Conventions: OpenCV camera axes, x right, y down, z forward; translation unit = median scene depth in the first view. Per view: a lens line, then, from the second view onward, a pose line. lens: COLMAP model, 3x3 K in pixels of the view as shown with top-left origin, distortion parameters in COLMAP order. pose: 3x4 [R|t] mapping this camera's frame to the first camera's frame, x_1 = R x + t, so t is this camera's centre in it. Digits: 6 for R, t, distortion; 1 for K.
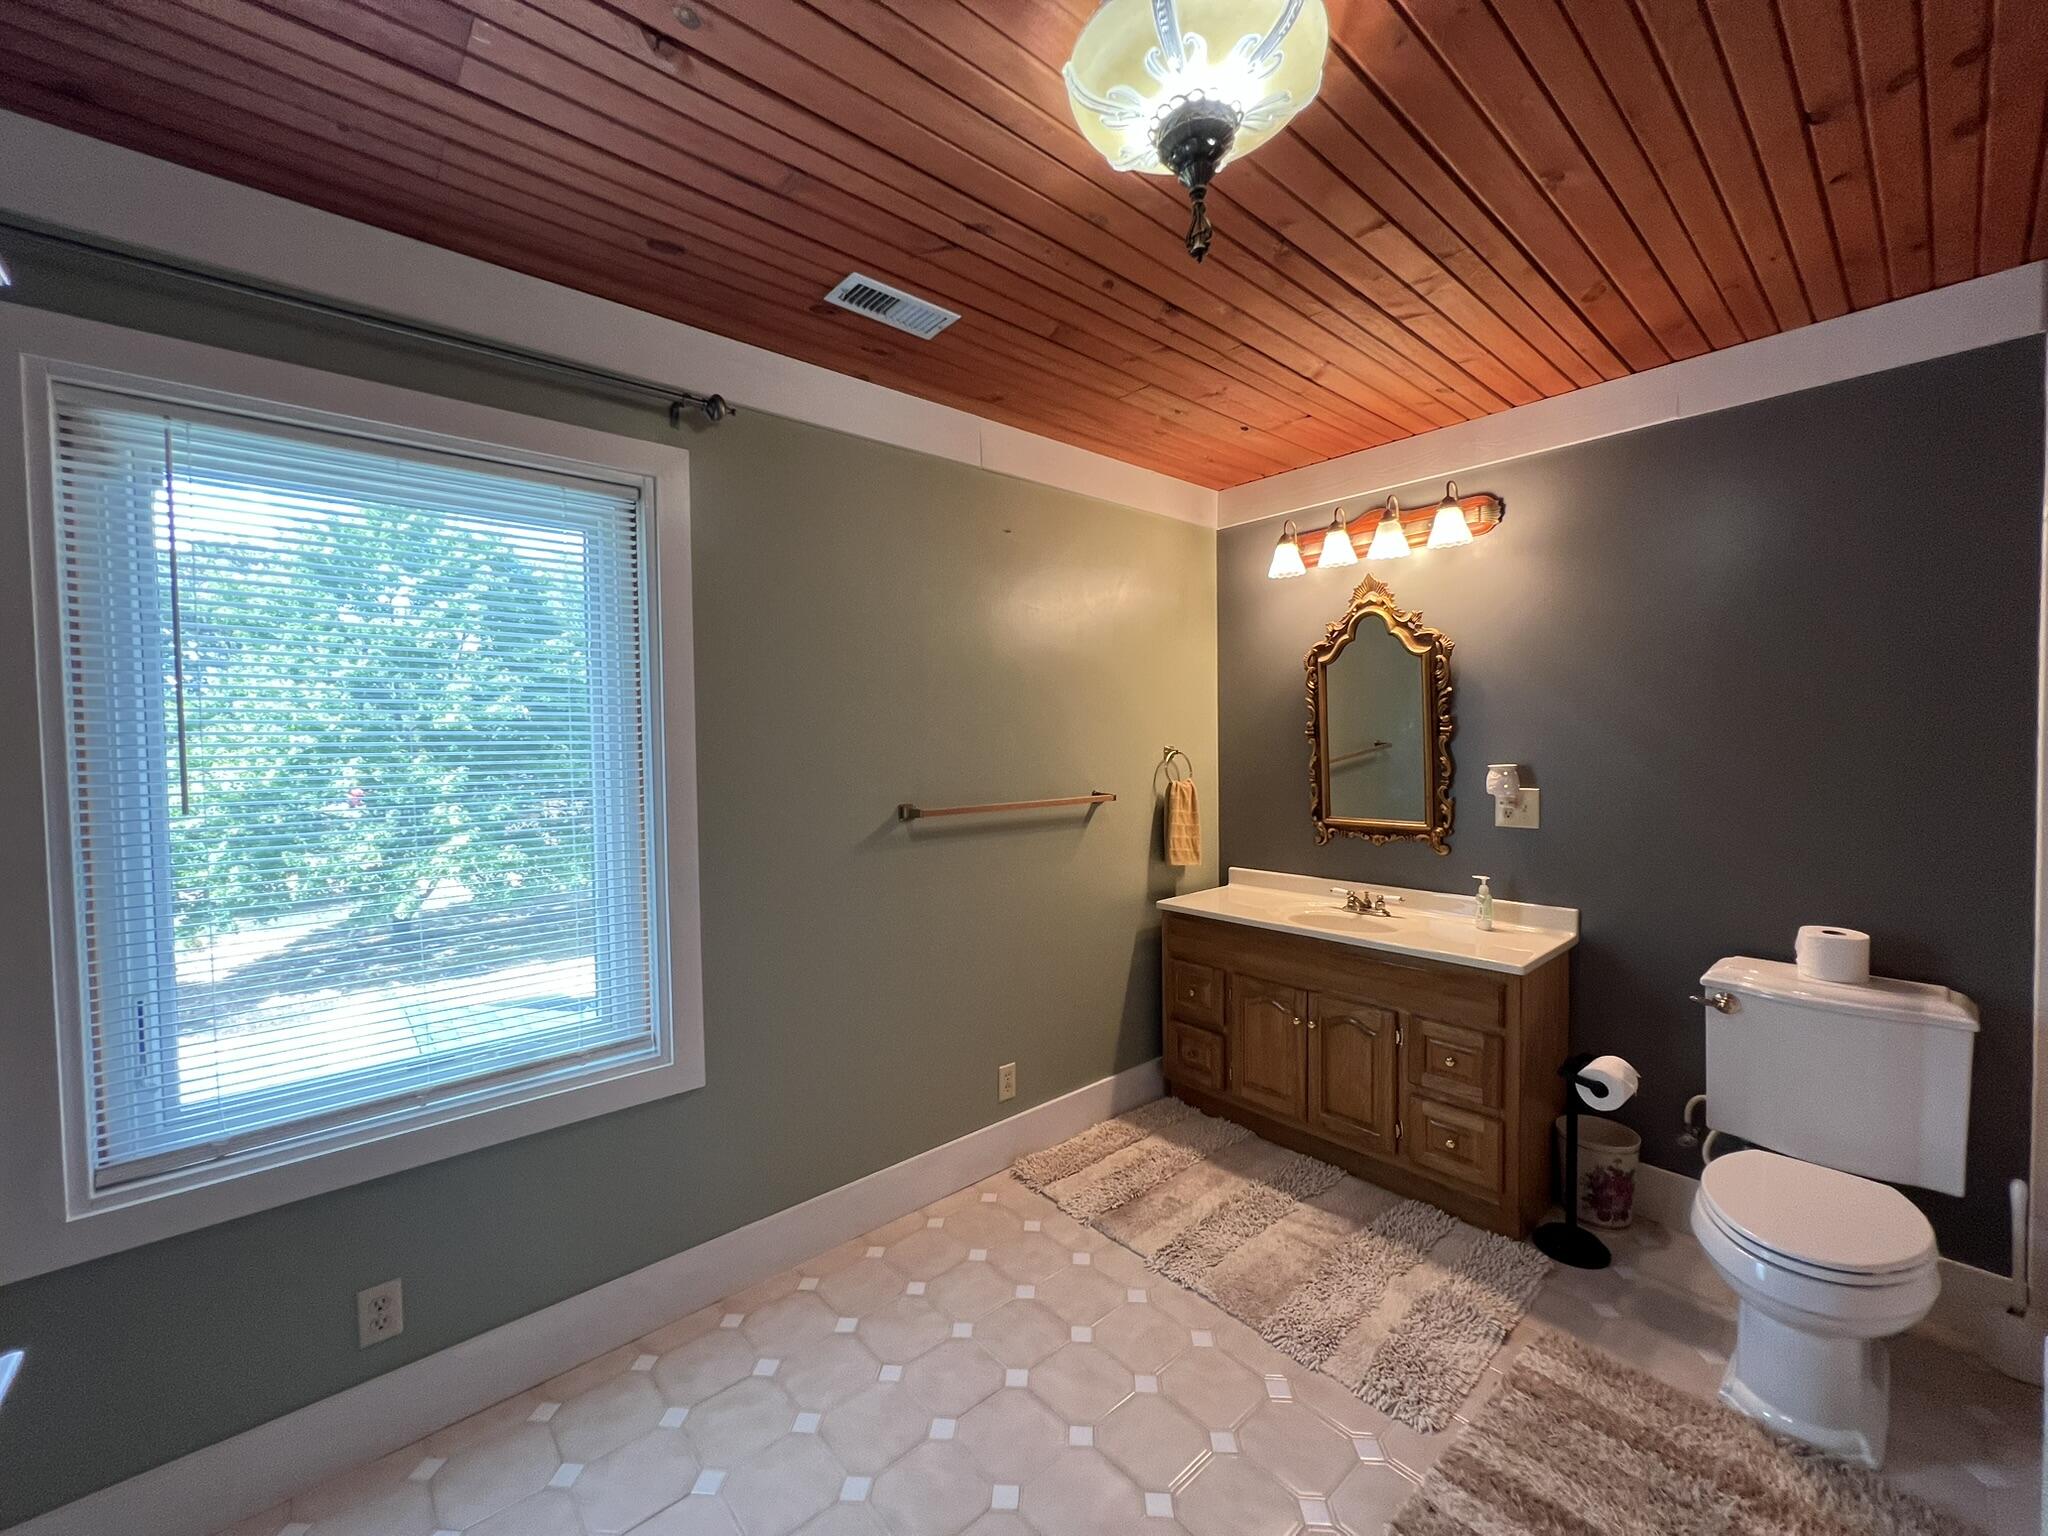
lens RADIAL K [[815.7, 0, 1024.2], [0, 815.7, 765.8], [0, 0, 1]] dist [-0.001076, -0.000483]
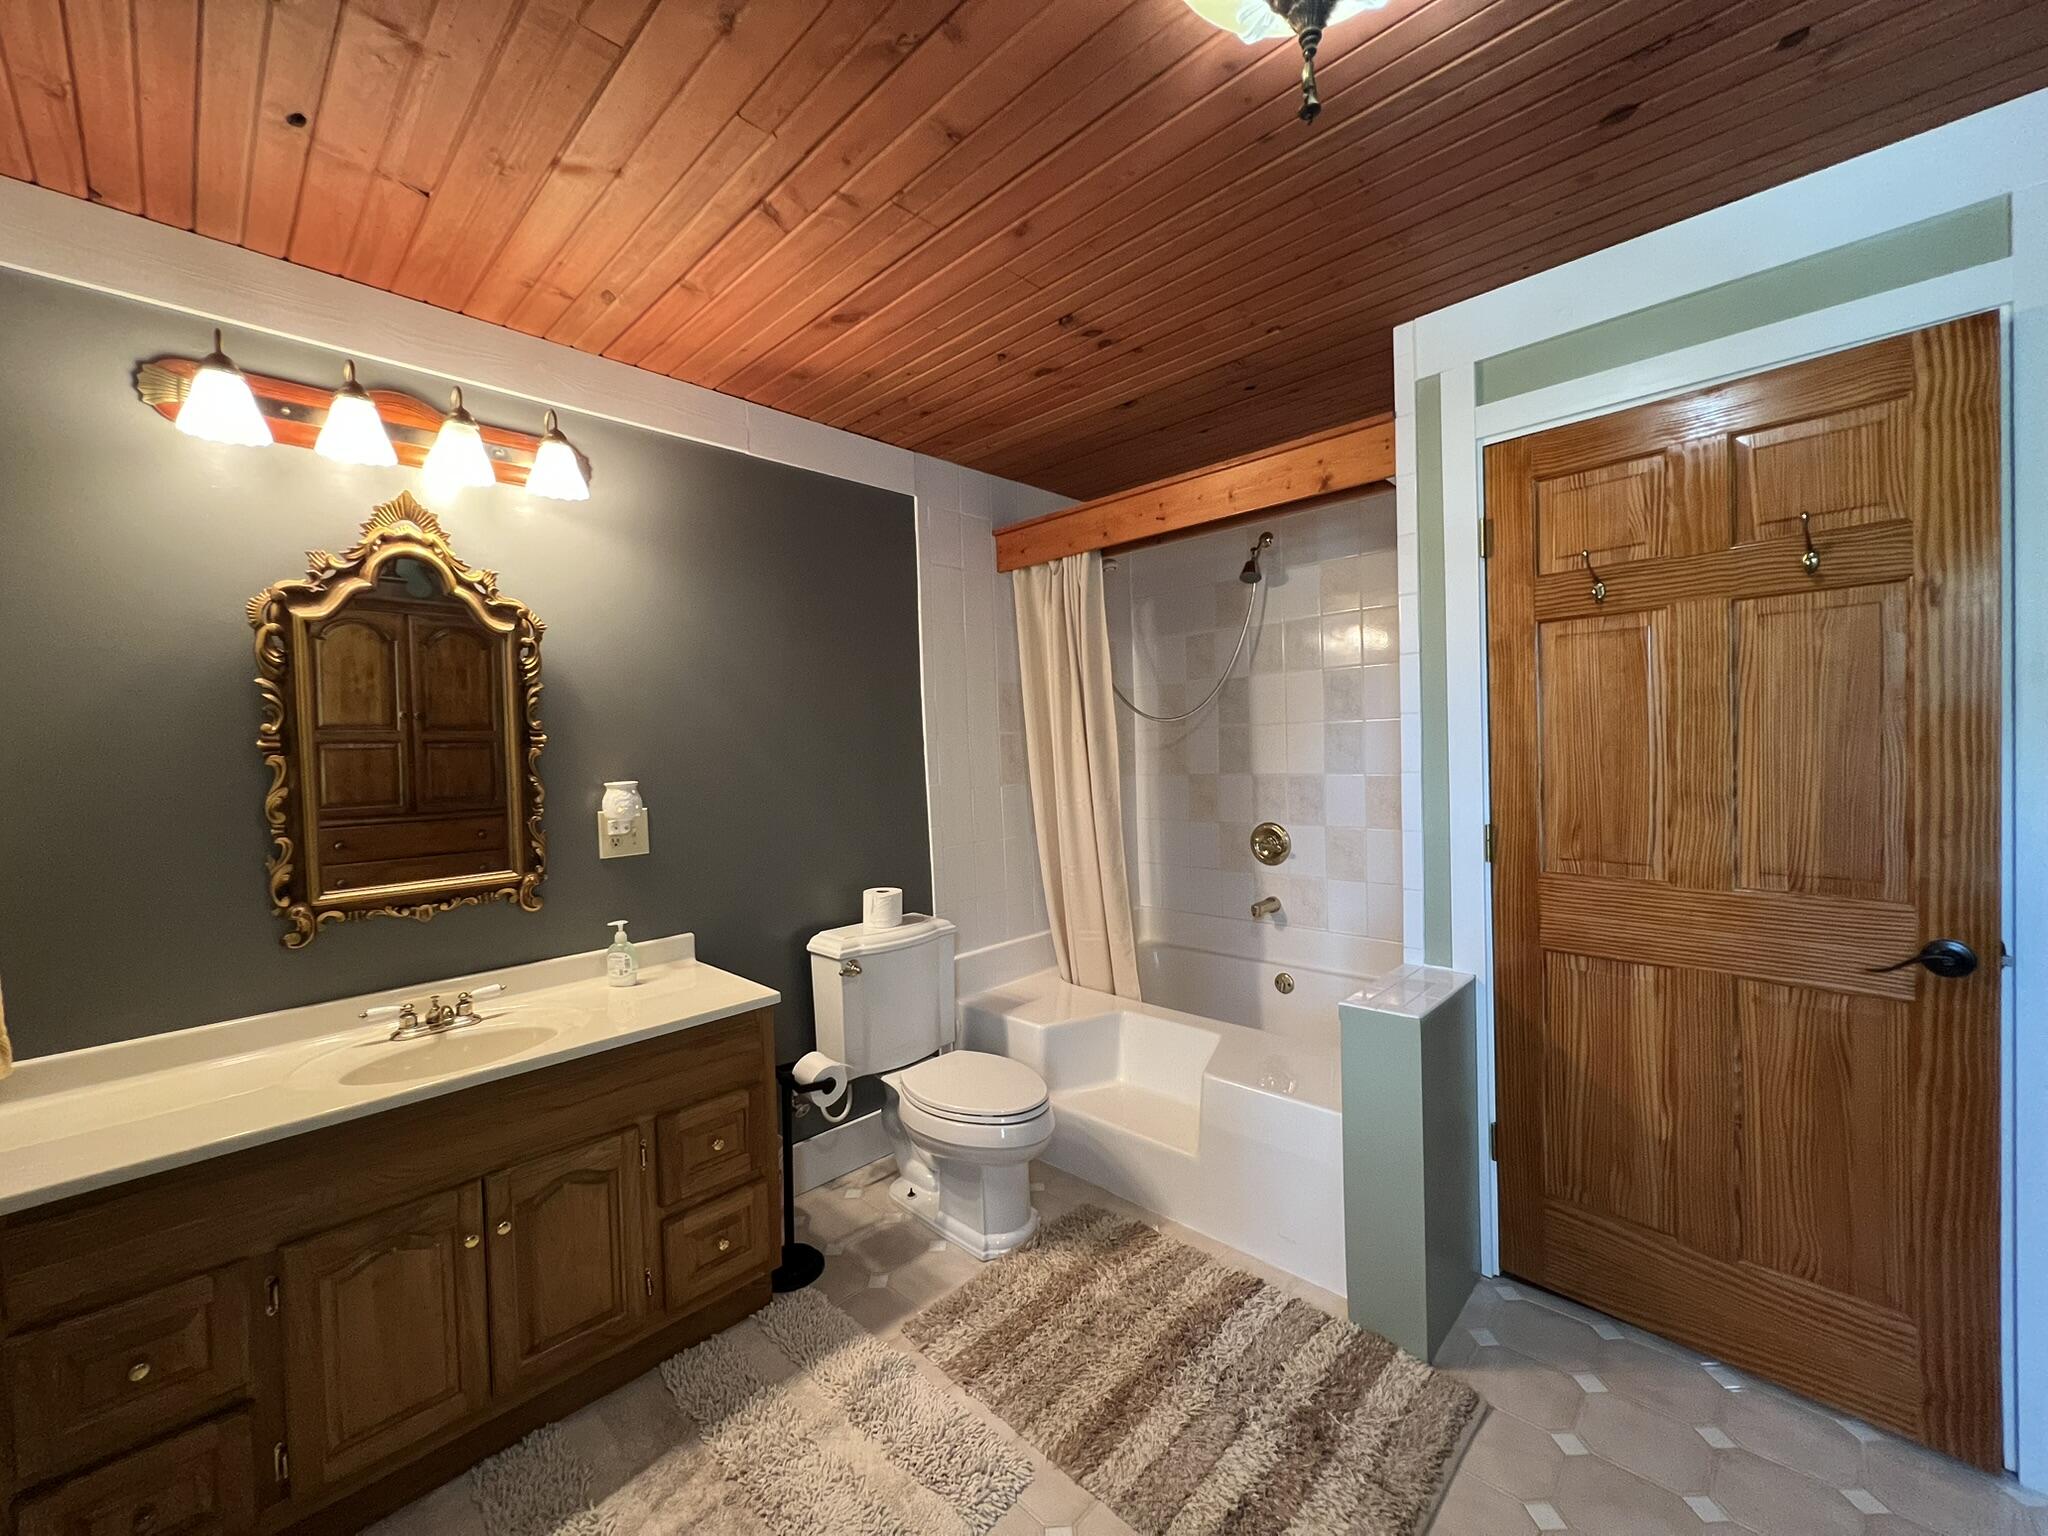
lens RADIAL K [[822.4, 0, 1033.2], [0, 822.4, 756.0], [0, 0, 1]] dist [-0.000701, -0.000169]
pose [[-0.093221, -0.003383, 0.995640, -0.267970], [0.054842, 0.998459, 0.008527, -0.011253], [-0.994134, 0.055398, -0.092892, 0.619555]]
